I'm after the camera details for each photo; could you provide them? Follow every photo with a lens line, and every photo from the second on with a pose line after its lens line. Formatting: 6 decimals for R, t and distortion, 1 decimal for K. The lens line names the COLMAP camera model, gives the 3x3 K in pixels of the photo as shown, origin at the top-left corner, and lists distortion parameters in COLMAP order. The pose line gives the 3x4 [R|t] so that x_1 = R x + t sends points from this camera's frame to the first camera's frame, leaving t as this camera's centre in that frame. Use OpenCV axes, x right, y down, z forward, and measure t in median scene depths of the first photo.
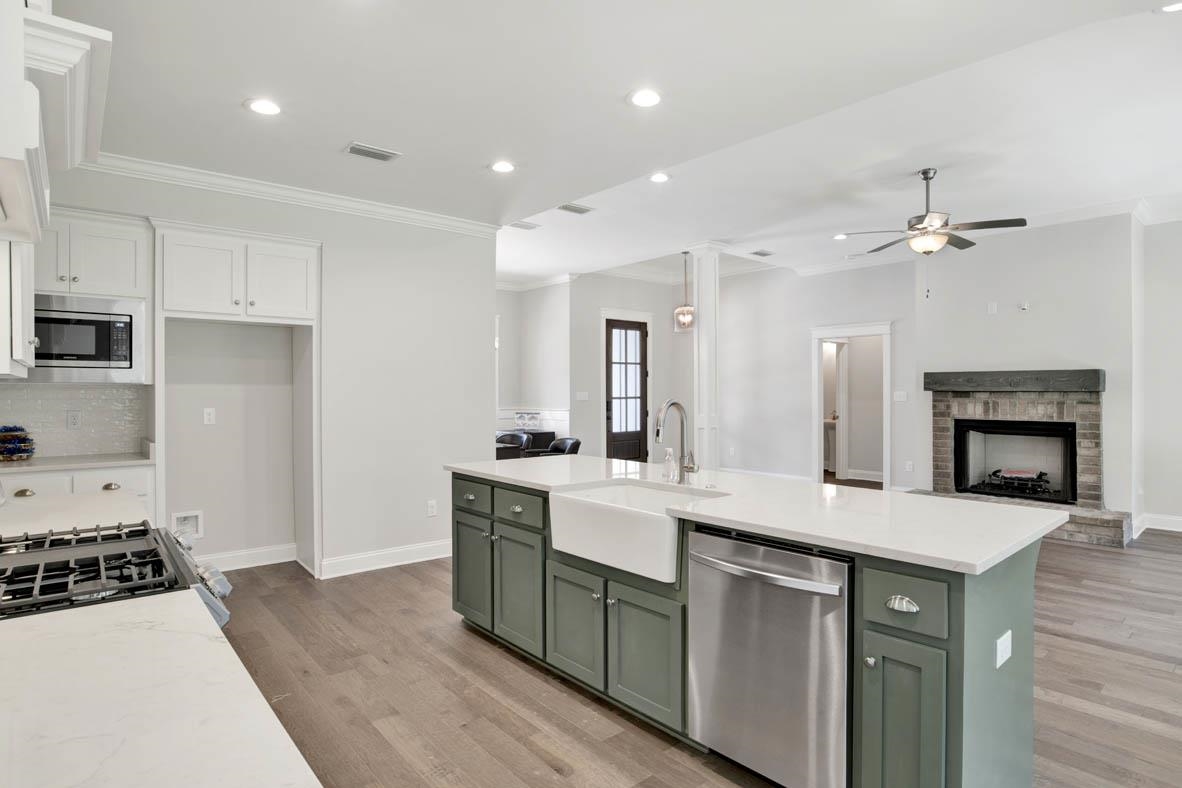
lens RADIAL K [[638.2, 0, 597.2], [0, 638.2, 388.2], [0, 0, 1]] dist [-0.042350, 0.007826]
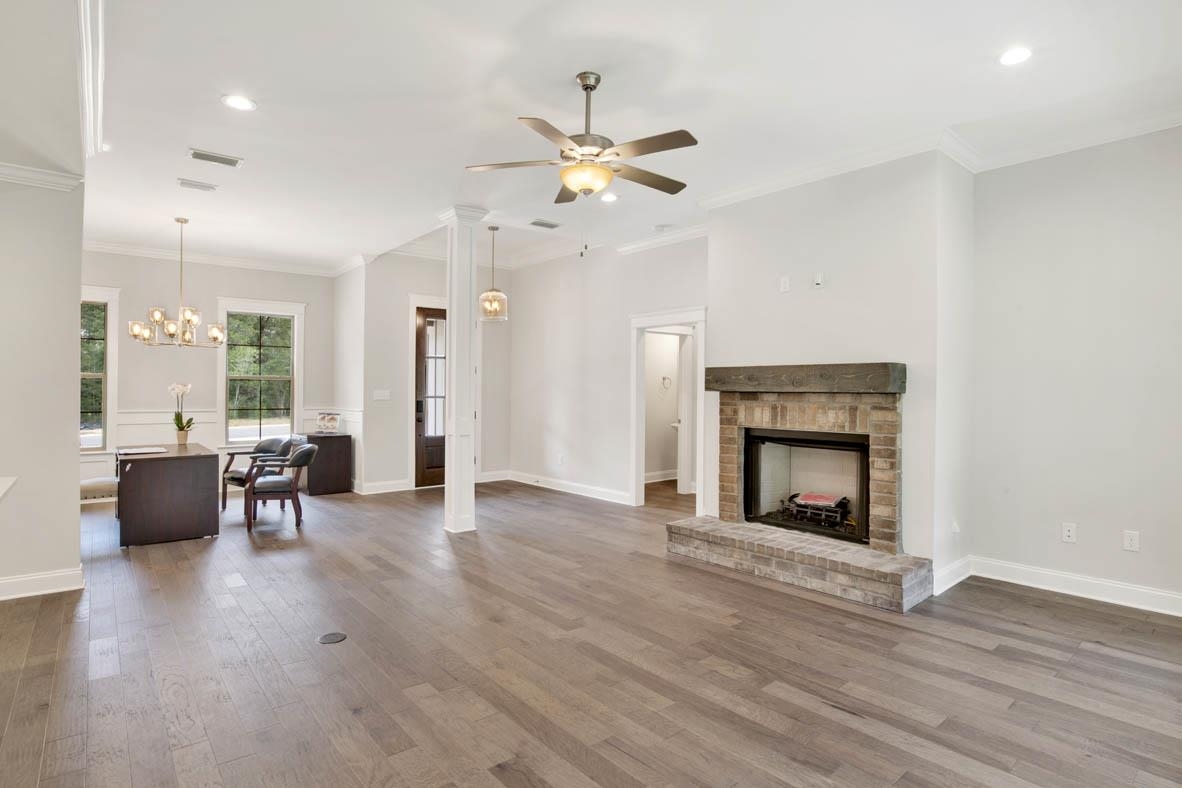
lens RADIAL K [[621.4, 0, 596.2], [0, 621.4, 382.8], [0, 0, 1]] dist [-0.038984, 0.002399]
pose [[0.999896, 0.006381, -0.012926, 0.418400], [-0.006476, 0.999952, -0.007306, 0.000283], [0.012879, 0.007389, 0.999890, 0.242179]]
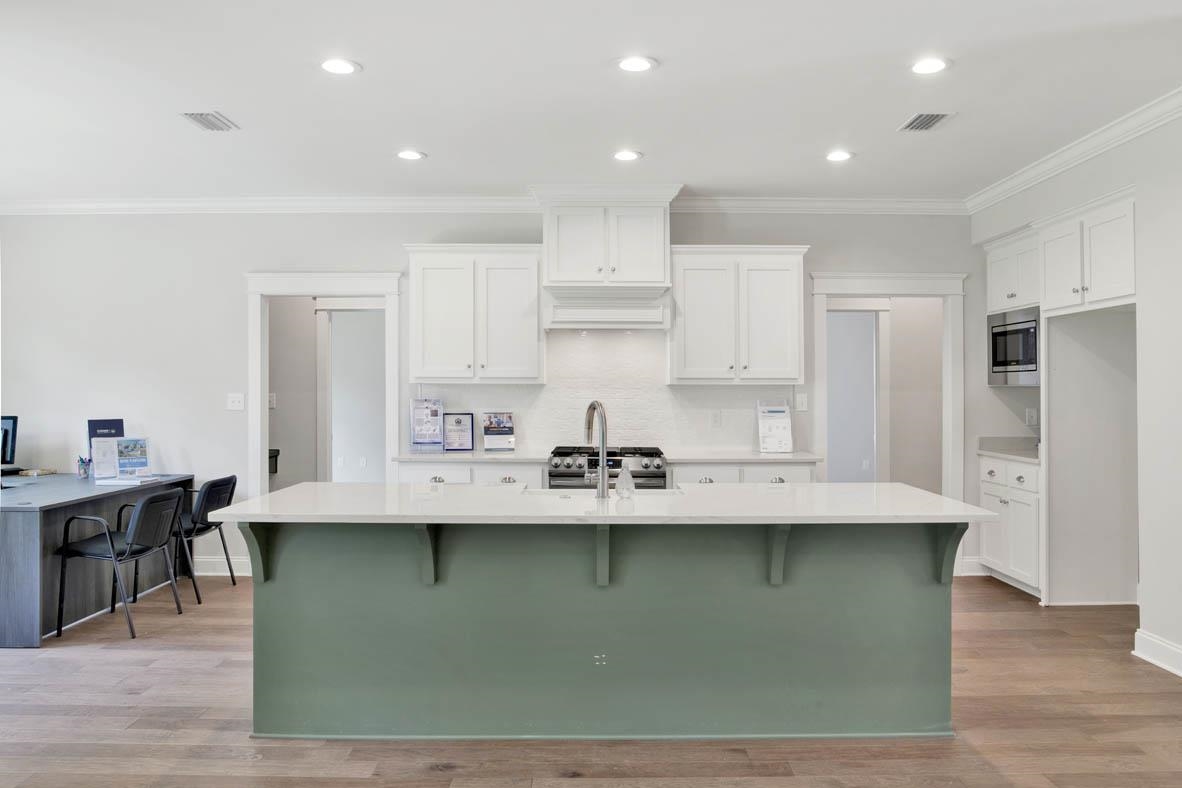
lens RADIAL K [[821.1, 0, 603.2], [0, 821.1, 382.6], [0, 0, 1]] dist [-0.075613, 0.012015]
pose [[-0.648935, -0.012101, -0.760748, 0.462783], [-0.001149, 0.999888, -0.014925, 0.006297], [0.760843, -0.008811, -0.648876, 0.814228]]
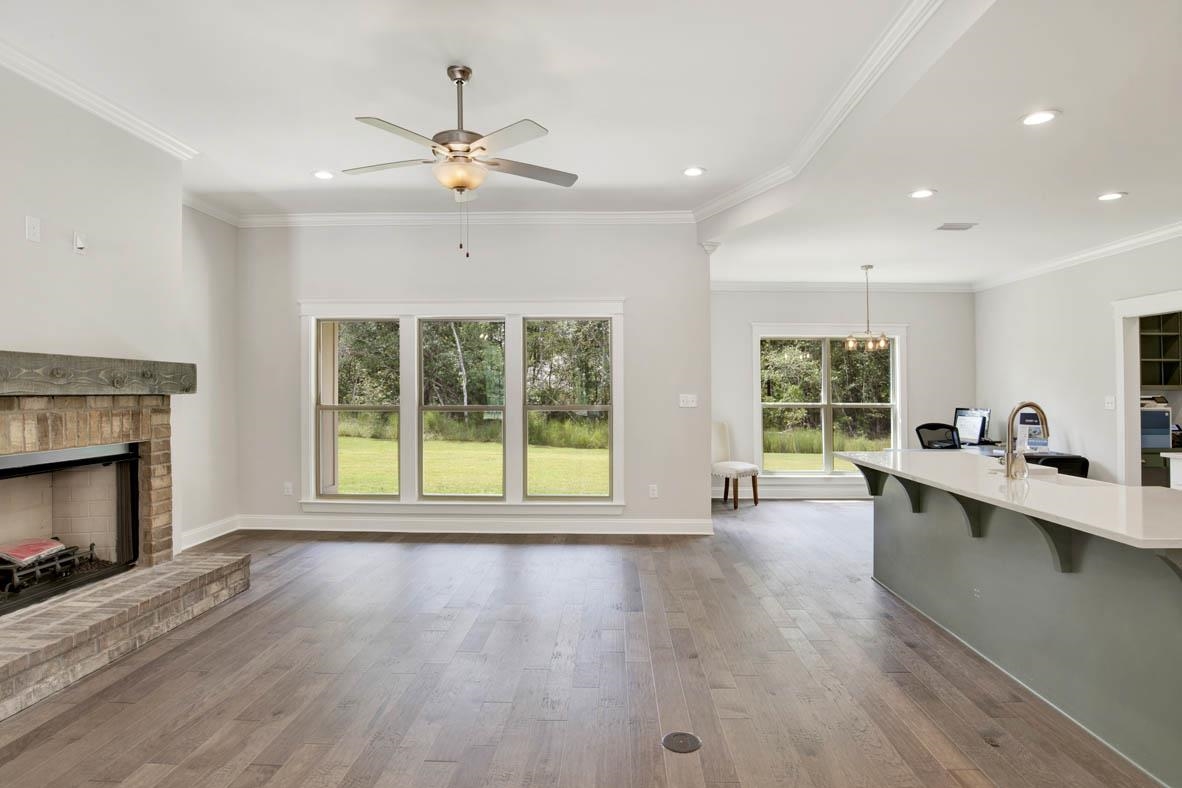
lens RADIAL K [[647.6, 0, 599.3], [0, 647.6, 390.2], [0, 0, 1]] dist [-0.030277, 0.009855]
pose [[-0.739601, 0.004231, 0.673032, -0.049875], [-0.000634, 0.999975, -0.006983, 0.003942], [-0.673045, -0.005592, -0.739580, 1.097874]]
